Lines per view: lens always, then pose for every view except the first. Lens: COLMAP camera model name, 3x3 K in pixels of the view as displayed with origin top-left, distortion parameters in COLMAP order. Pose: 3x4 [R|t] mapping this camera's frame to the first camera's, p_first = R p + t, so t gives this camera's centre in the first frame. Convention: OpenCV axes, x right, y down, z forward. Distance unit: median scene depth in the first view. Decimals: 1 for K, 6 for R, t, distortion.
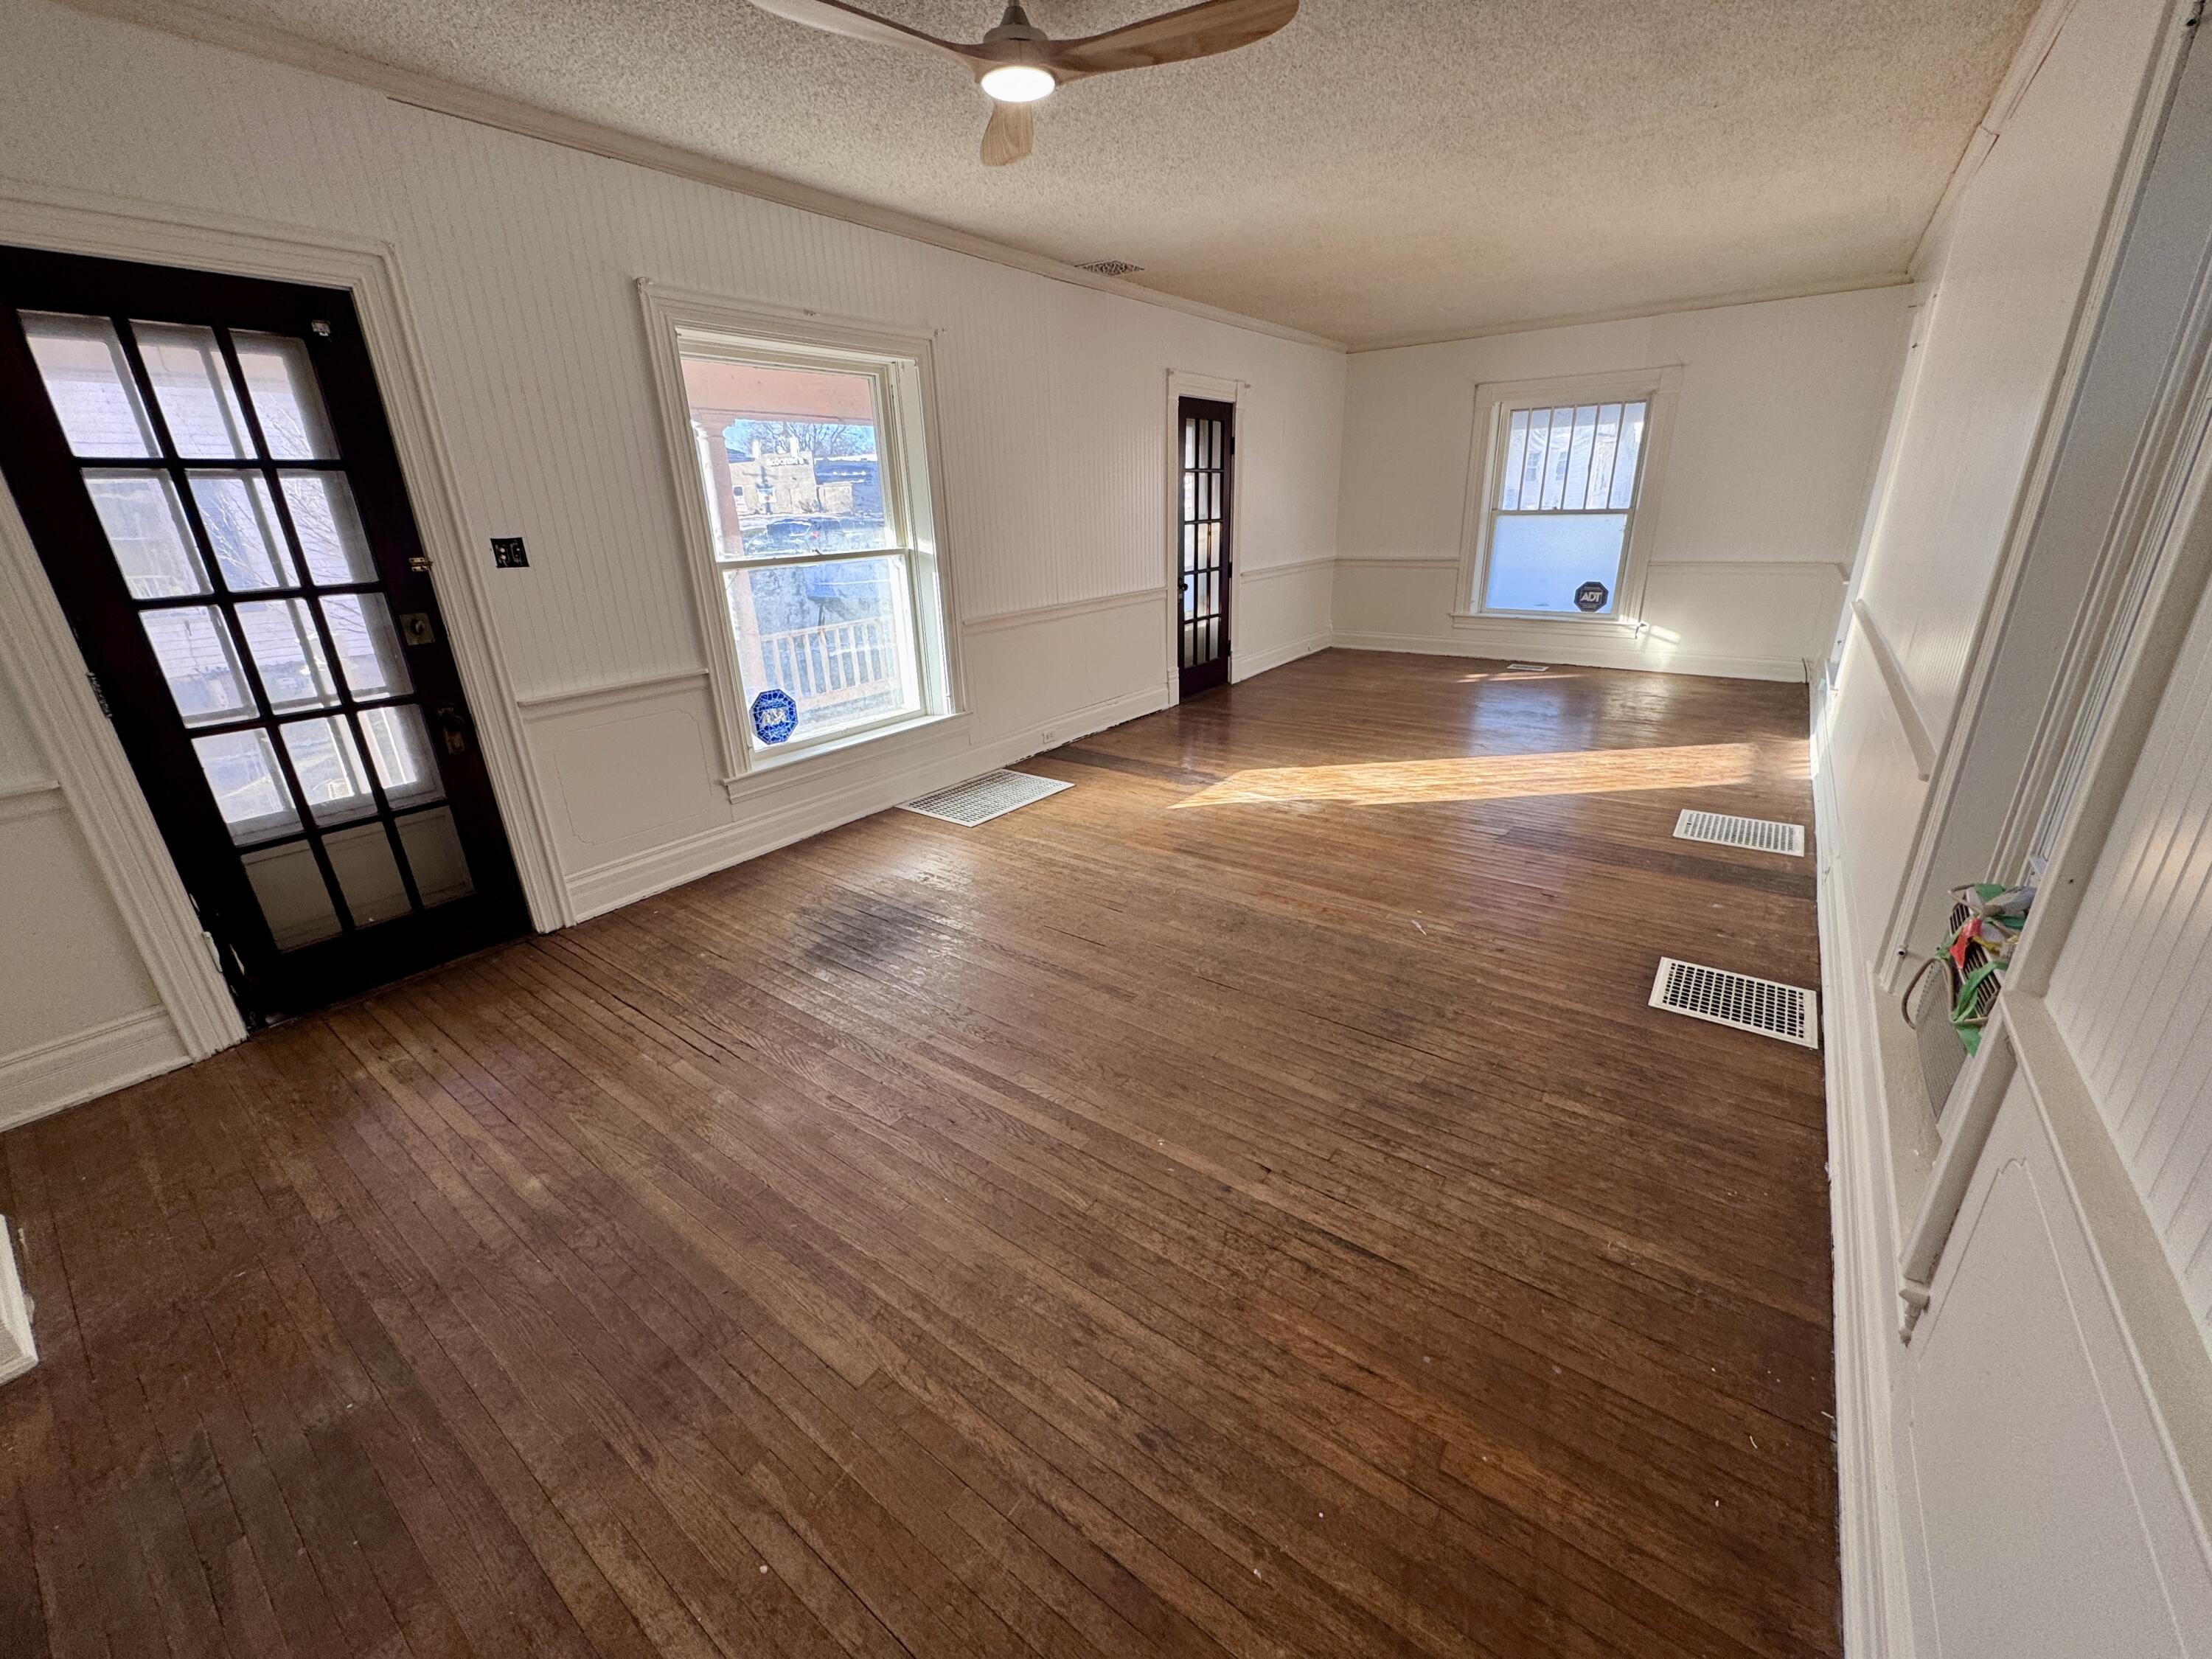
lens RADIAL K [[877.7, 0, 1104.4], [0, 877.7, 824.8], [0, 0, 1]] dist [-0.002042, -0.000027]
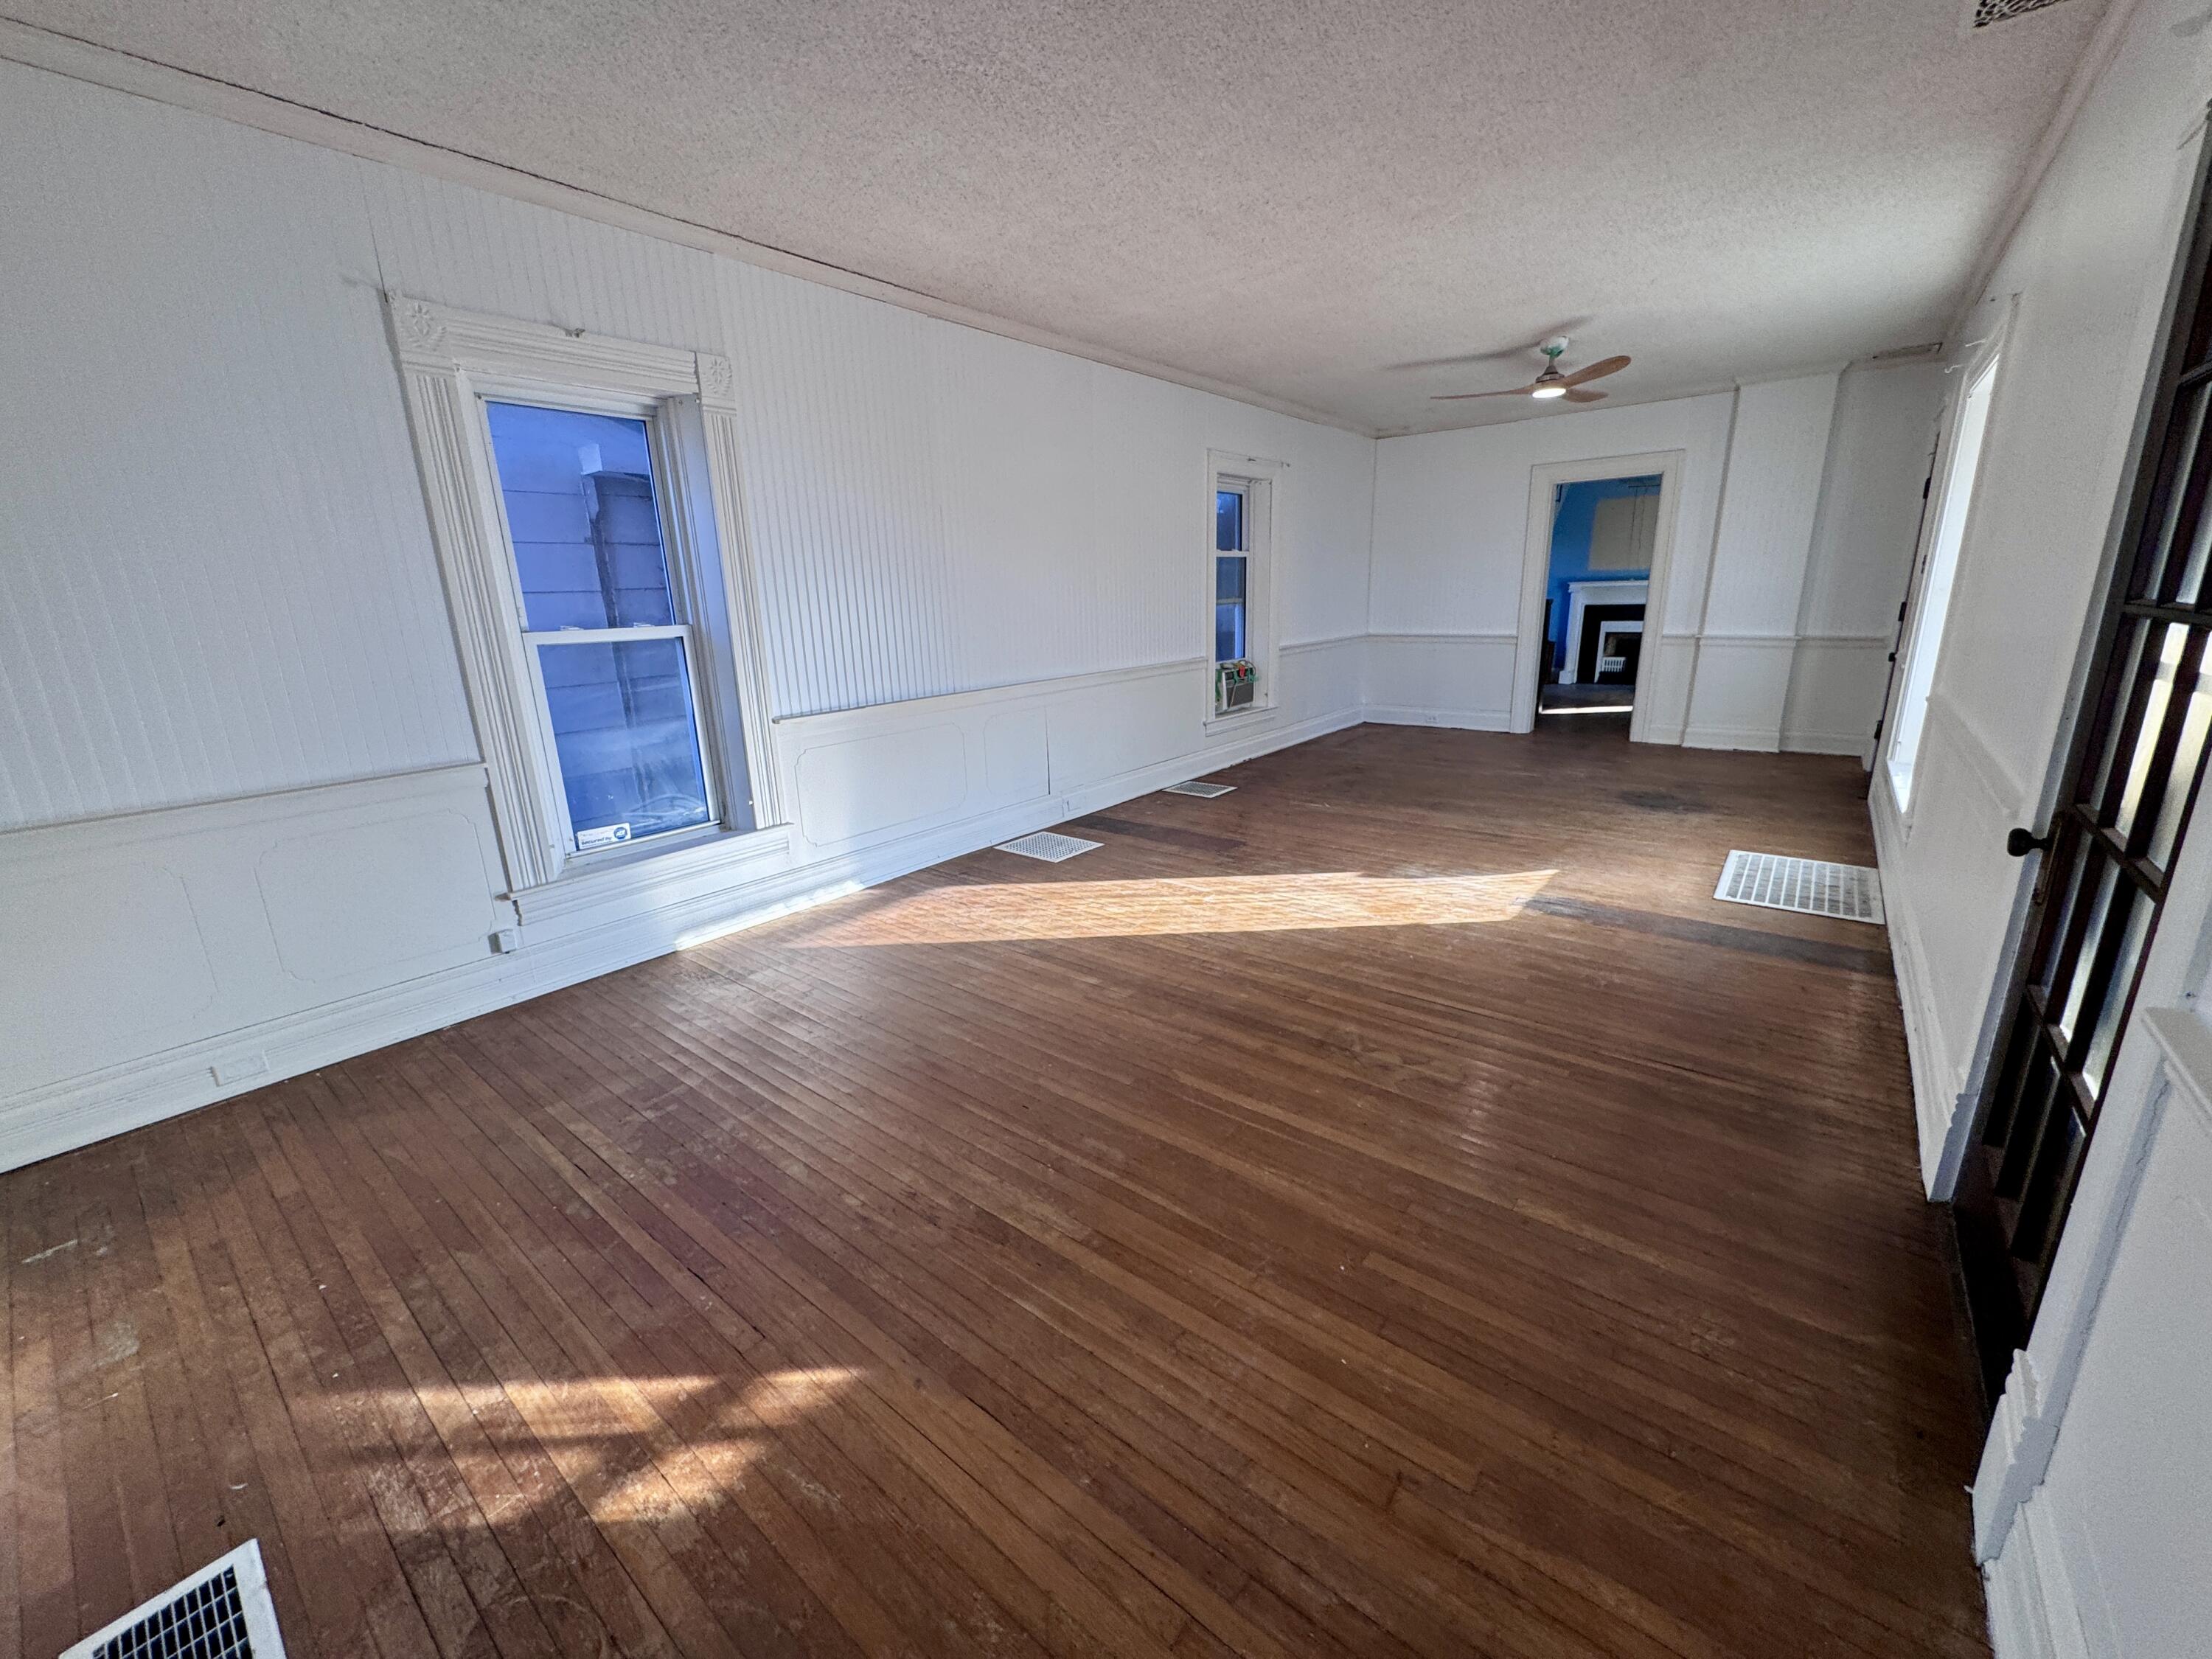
lens RADIAL K [[877.7, 0, 1104.9], [0, 877.7, 825.9], [0, 0, 1]] dist [-0.002042, -0.000027]
pose [[-0.997503, 0.049039, 0.050815, 0.573670], [0.069452, 0.811527, 0.580173, -0.725186], [-0.012786, 0.582253, -0.812907, 1.973106]]
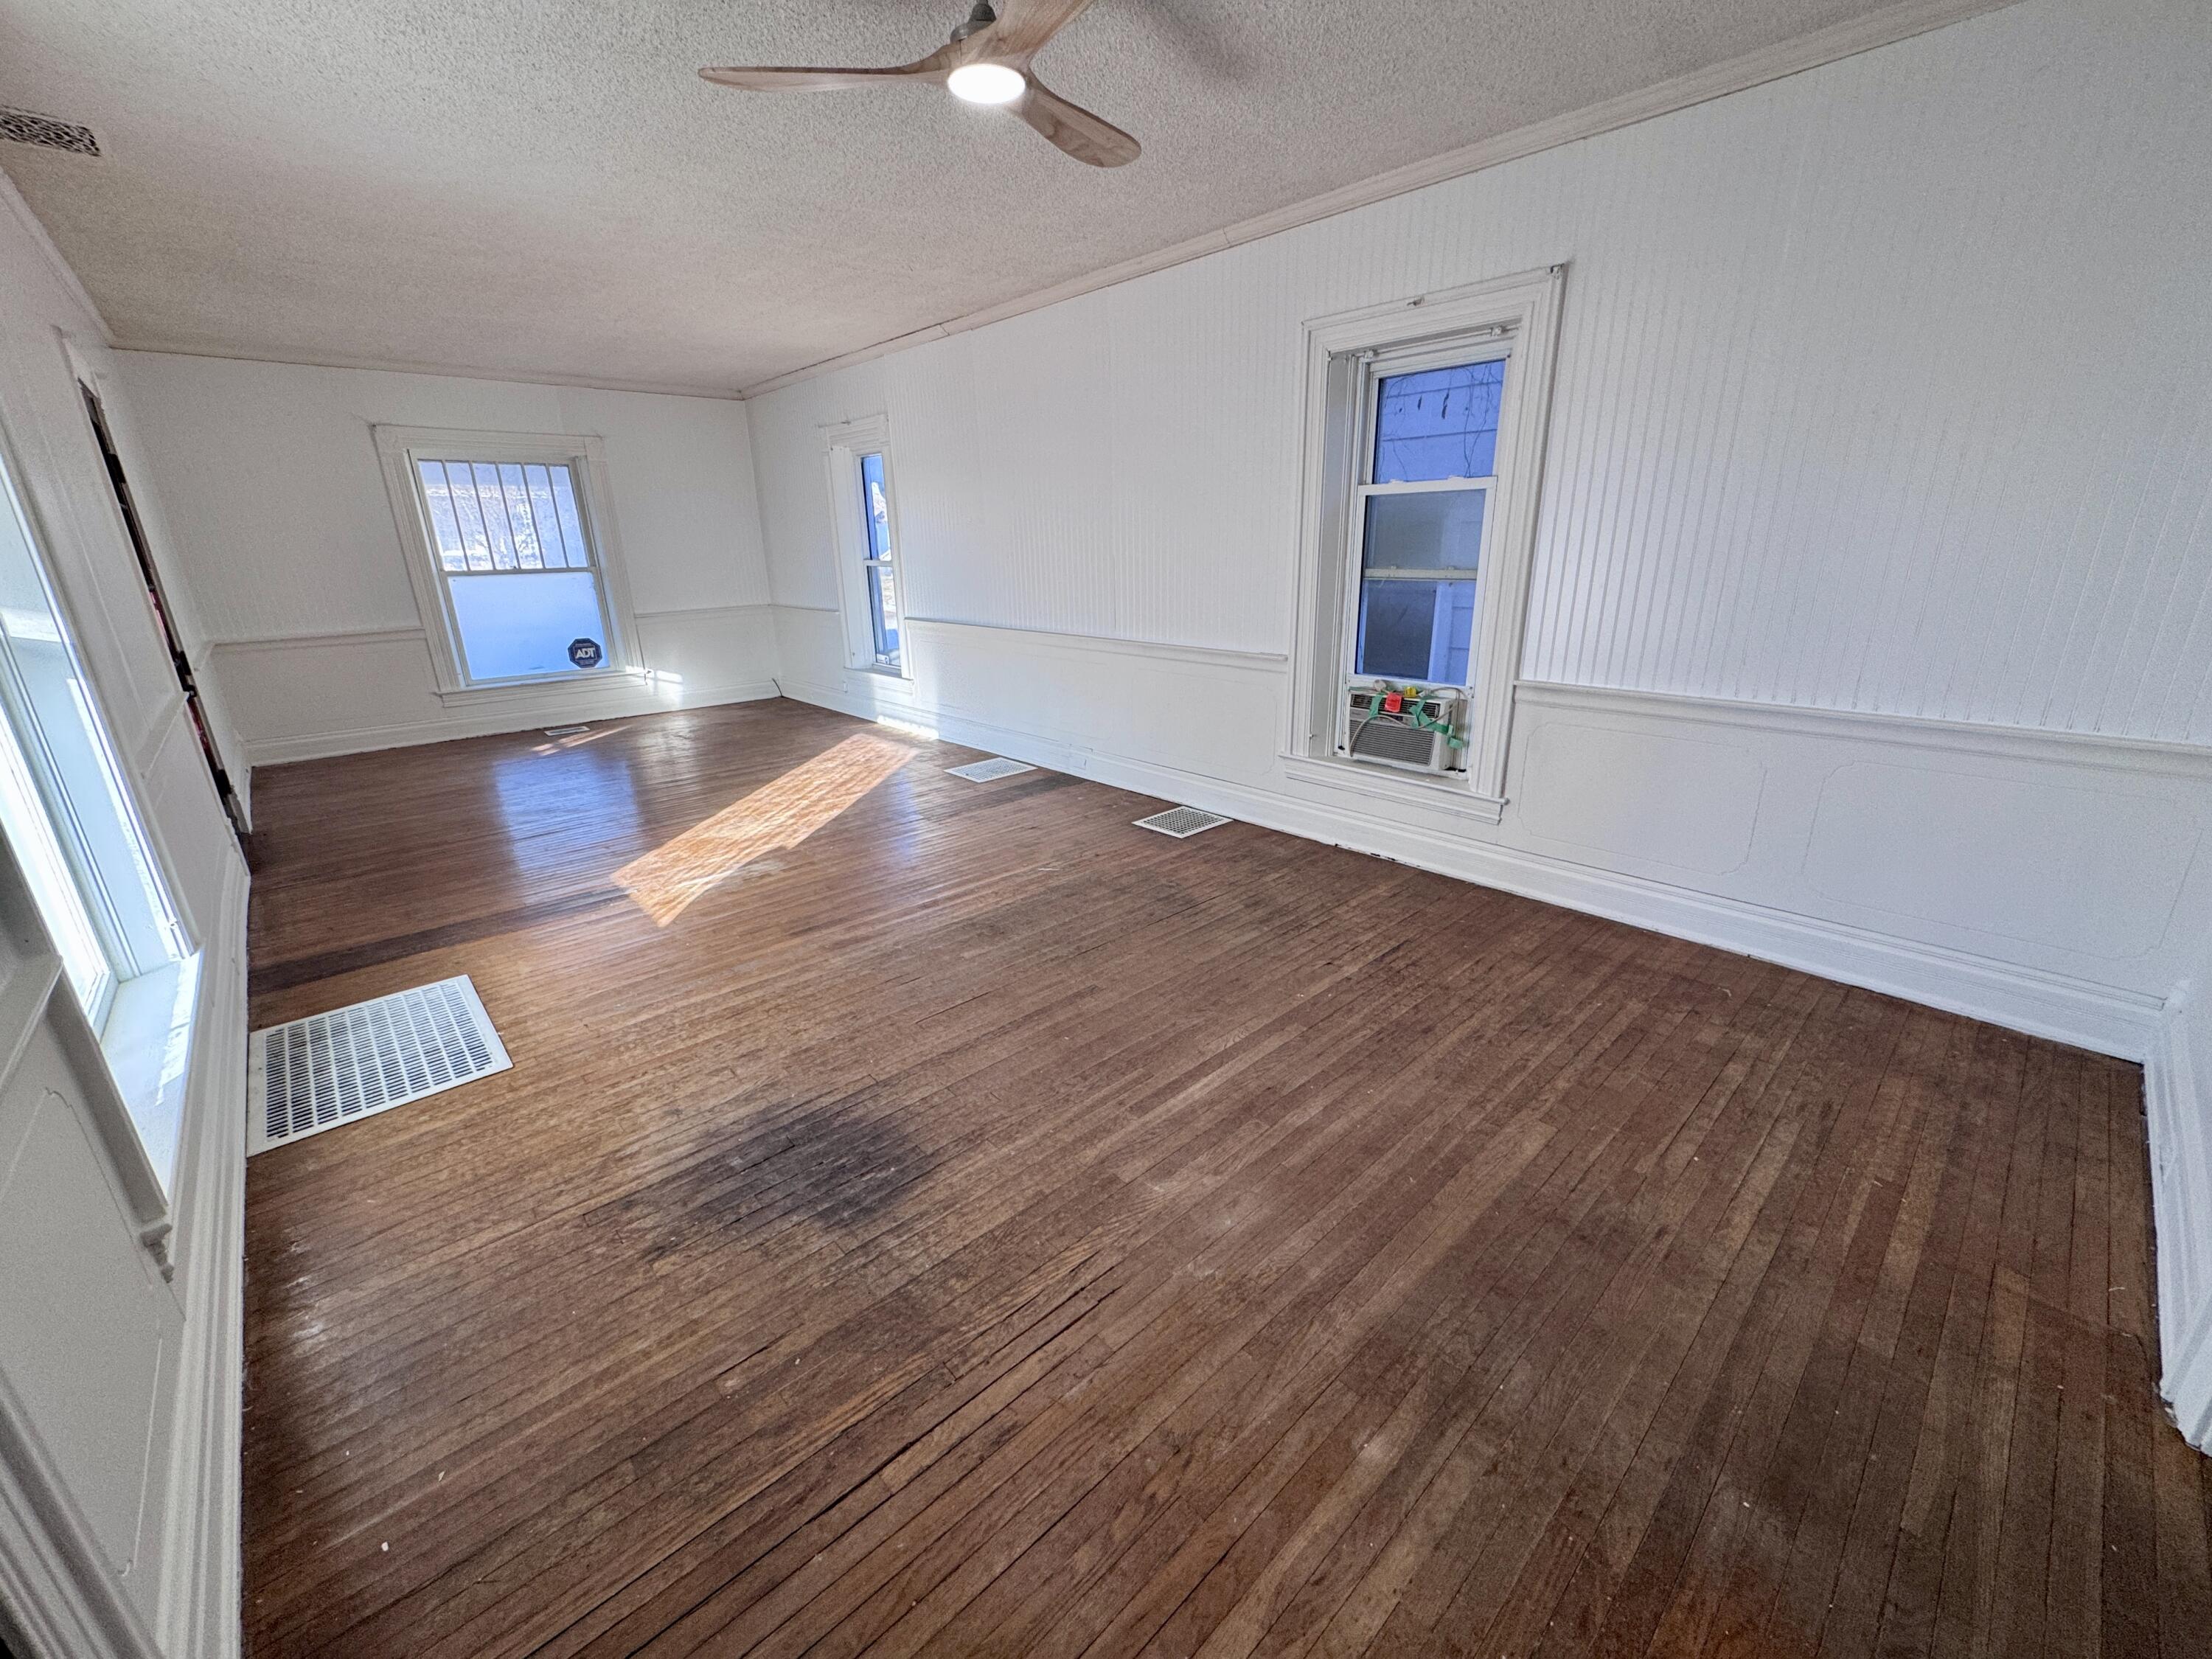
lens RADIAL K [[877.7, 0, 1104.3], [0, 877.7, 825.8], [0, 0, 1]] dist [-0.002042, -0.000027]
pose [[0.187706, -0.281204, 0.941112, -0.633186], [0.355705, 0.912567, 0.201729, -0.132936], [-0.915555, 0.296893, 0.271320, 0.453910]]
